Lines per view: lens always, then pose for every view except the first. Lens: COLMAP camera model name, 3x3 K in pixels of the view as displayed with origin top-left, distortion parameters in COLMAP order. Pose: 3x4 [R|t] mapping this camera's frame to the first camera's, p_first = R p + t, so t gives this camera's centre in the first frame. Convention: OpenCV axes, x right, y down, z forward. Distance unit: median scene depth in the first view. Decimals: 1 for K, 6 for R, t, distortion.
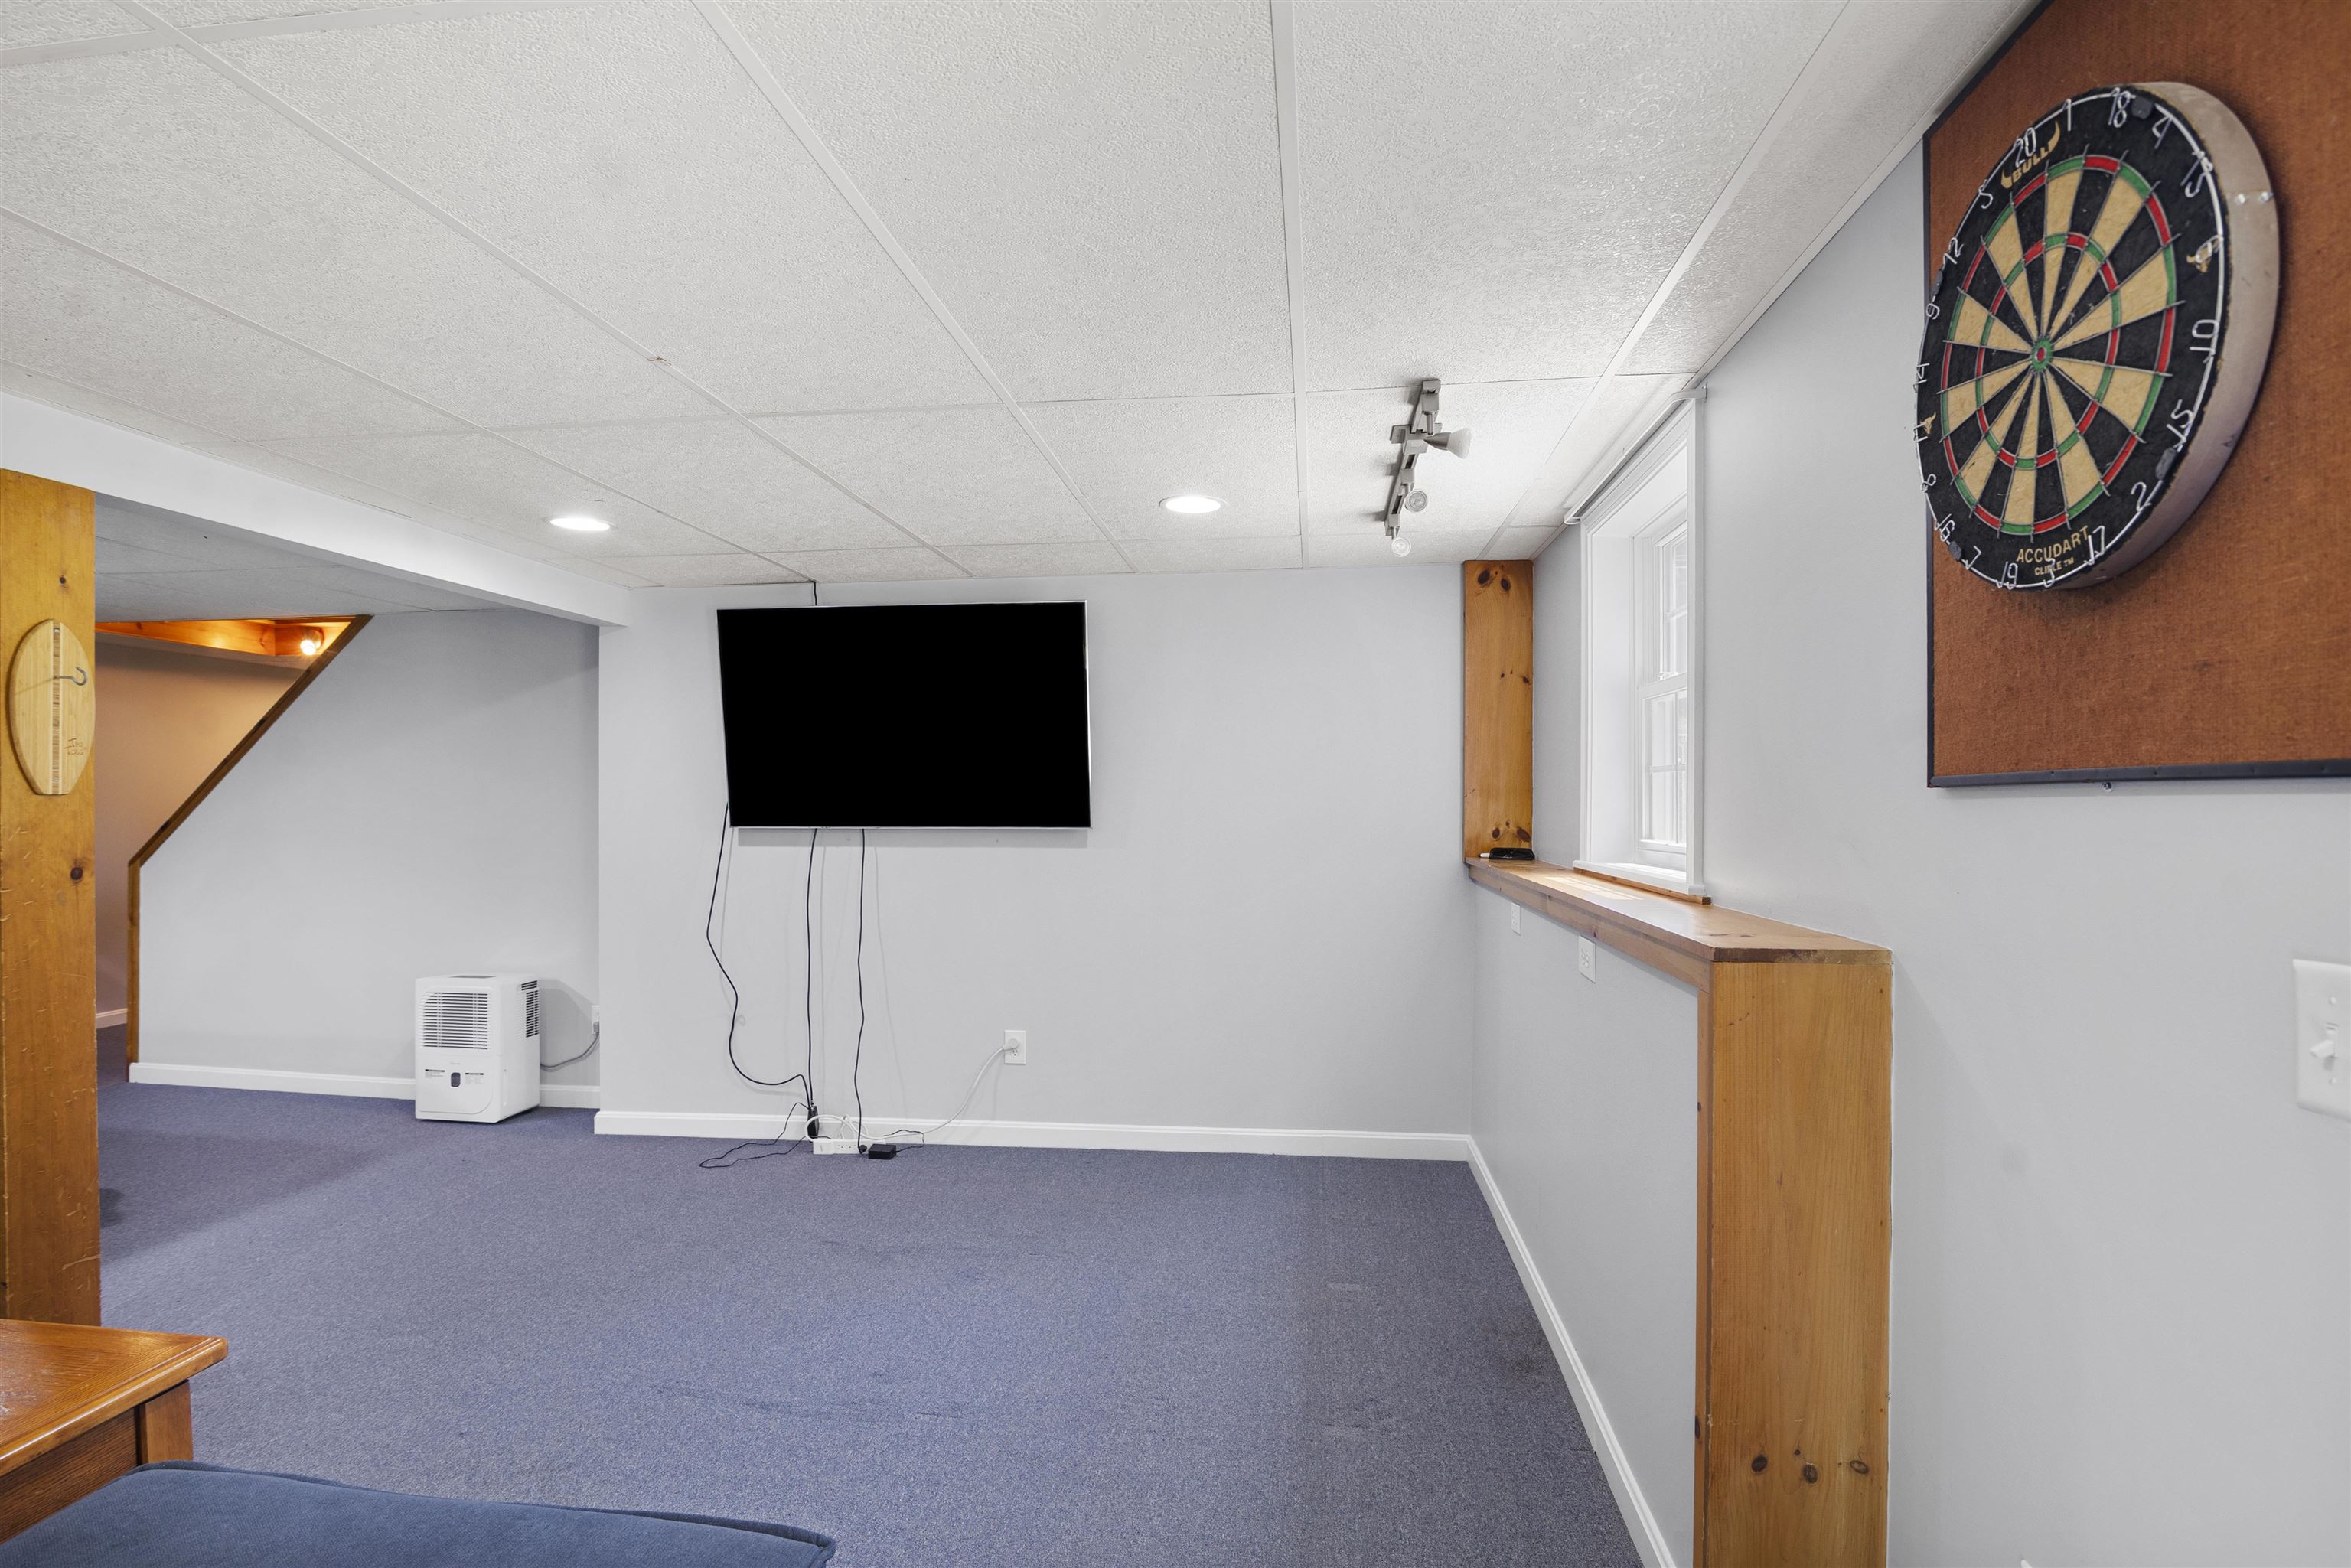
lens RADIAL K [[1087.2, 0, 1176.0], [0, 1087.2, 795.5], [0, 0, 1]] dist [-0.014685, 0.000092]
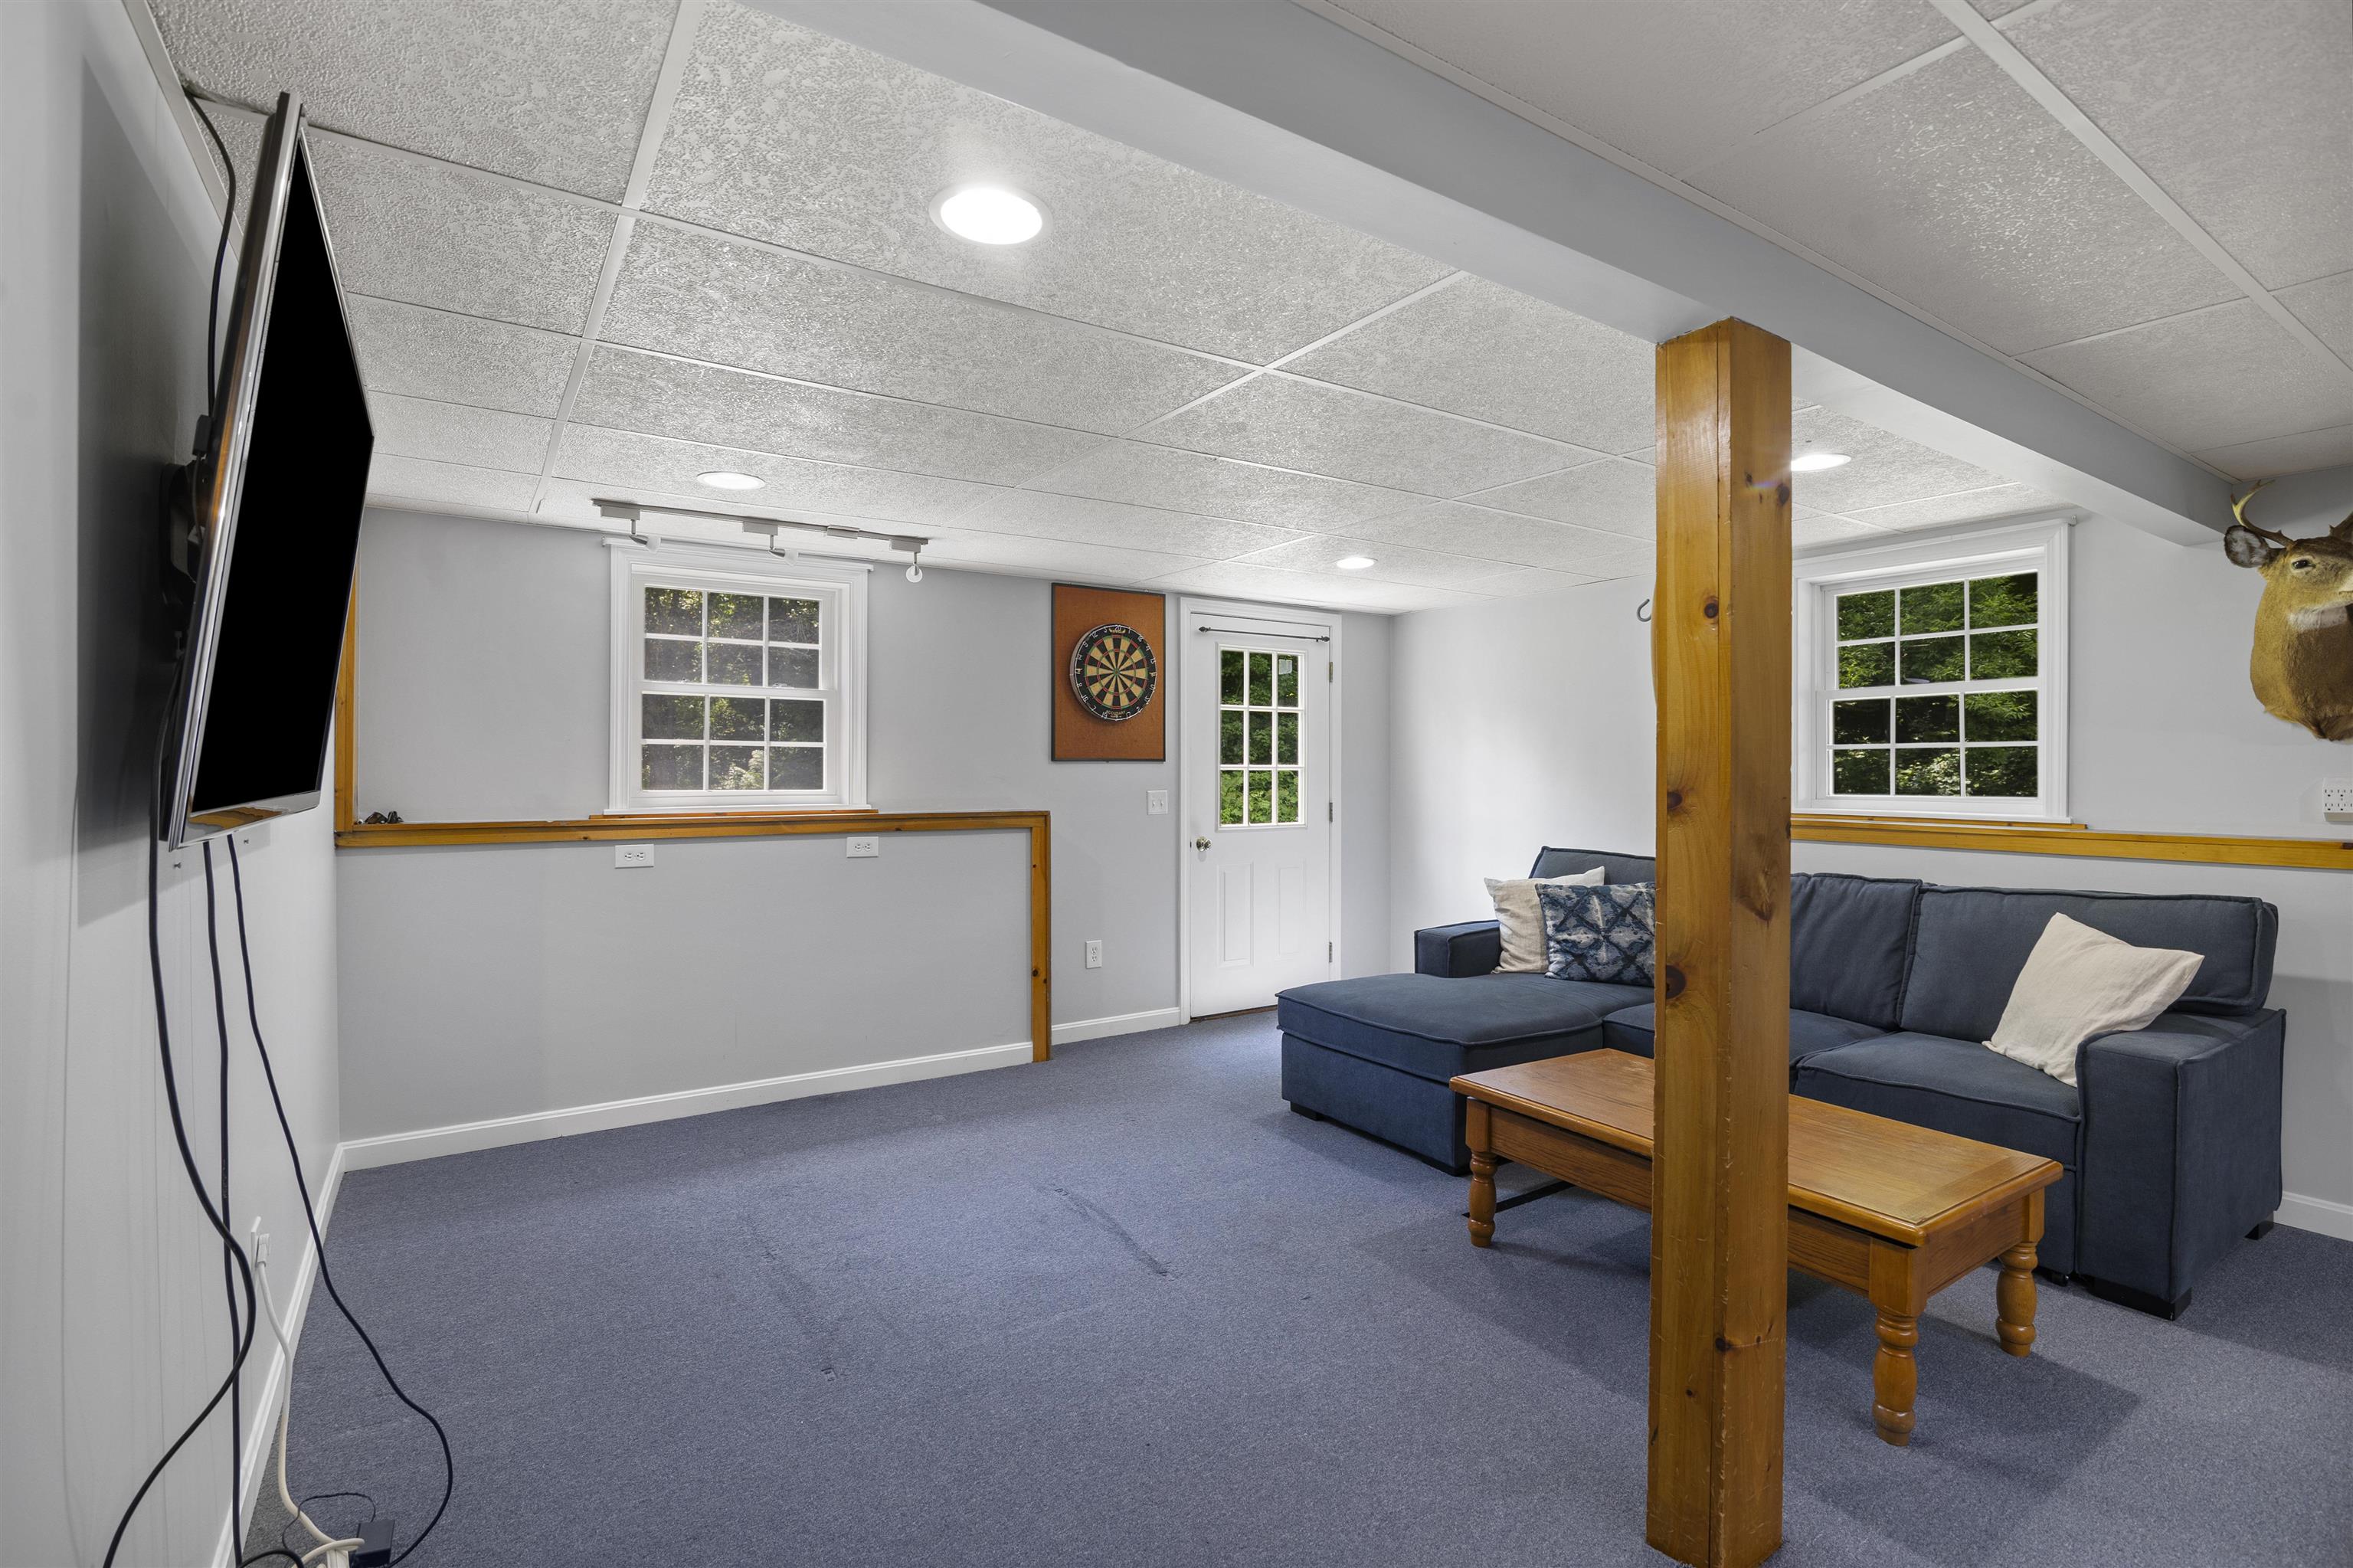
lens RADIAL K [[1086.5, 0, 1179.1], [0, 1086.5, 774.2], [0, 0, 1]] dist [-0.002900, -0.000486]
pose [[-0.642012, -0.004974, 0.766678, -3.032669], [-0.006513, 0.999978, 0.001033, 0.037663], [-0.766667, -0.004330, -0.642030, 3.820361]]
